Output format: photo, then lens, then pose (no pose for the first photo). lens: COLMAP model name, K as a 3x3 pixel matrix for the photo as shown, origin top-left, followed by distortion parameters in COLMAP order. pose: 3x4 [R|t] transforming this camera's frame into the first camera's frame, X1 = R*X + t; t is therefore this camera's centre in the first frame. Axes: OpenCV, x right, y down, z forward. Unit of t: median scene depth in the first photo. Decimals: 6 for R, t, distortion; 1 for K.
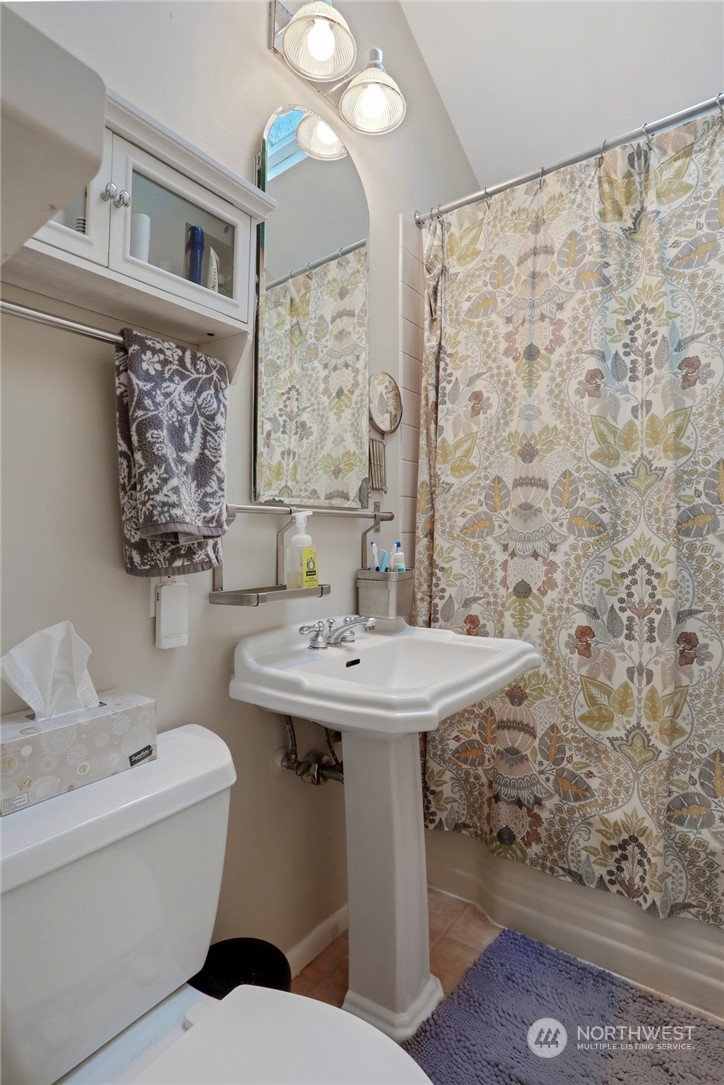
lens RADIAL K [[550.1, 0, 356.9], [0, 550.1, 537.7], [0, 0, 1]] dist [-0.058946, 0.017851]
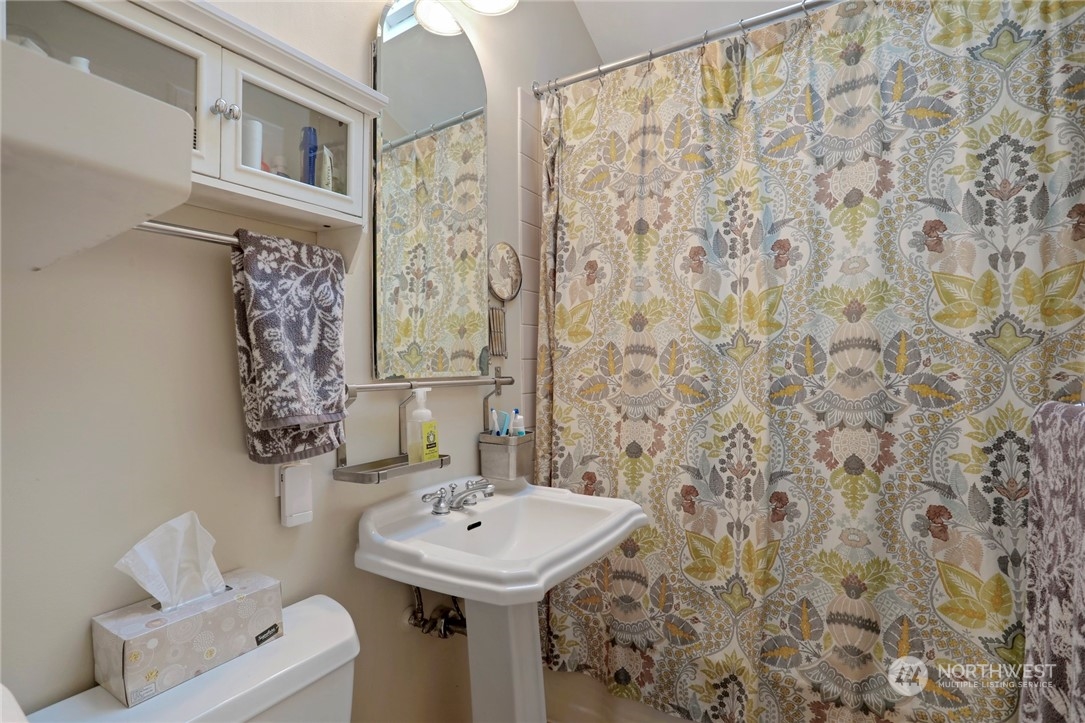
lens RADIAL K [[550.1, 0, 544.4], [0, 550.1, 362.9], [0, 0, 1]] dist [-0.058946, 0.017851]
pose [[0.997132, -0.013408, 0.074481, 0.054490], [0.011959, 0.999731, 0.019862, -0.108656], [-0.074727, -0.018915, 0.997025, -0.060174]]
